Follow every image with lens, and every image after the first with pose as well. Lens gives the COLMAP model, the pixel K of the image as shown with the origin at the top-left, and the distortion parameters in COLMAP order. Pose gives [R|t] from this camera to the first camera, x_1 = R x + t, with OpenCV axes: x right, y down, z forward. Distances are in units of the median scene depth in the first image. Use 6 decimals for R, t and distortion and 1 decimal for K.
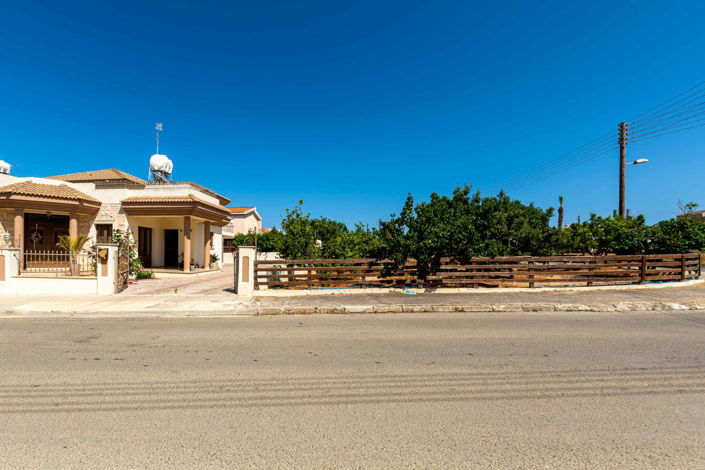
lens RADIAL K [[292.4, 0, 352.5], [0, 292.4, 235.0], [0, 0, 1]] dist [0.001220, 0.000191]
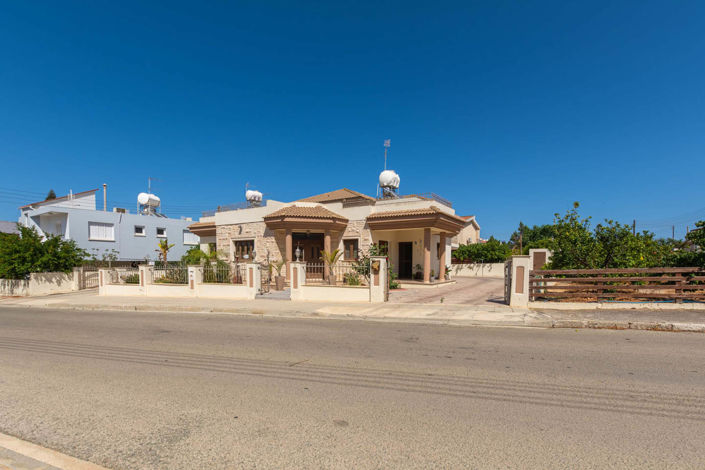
lens RADIAL K [[318.7, 0, 352.5], [0, 318.7, 262.8], [0, 0, 1]] dist [-0.000119, -0.000096]
pose [[0.939874, -0.014885, -0.341197, -0.443606], [0.030485, 0.998718, 0.040404, 0.003175], [0.340158, -0.048376, 0.939123, -0.133084]]
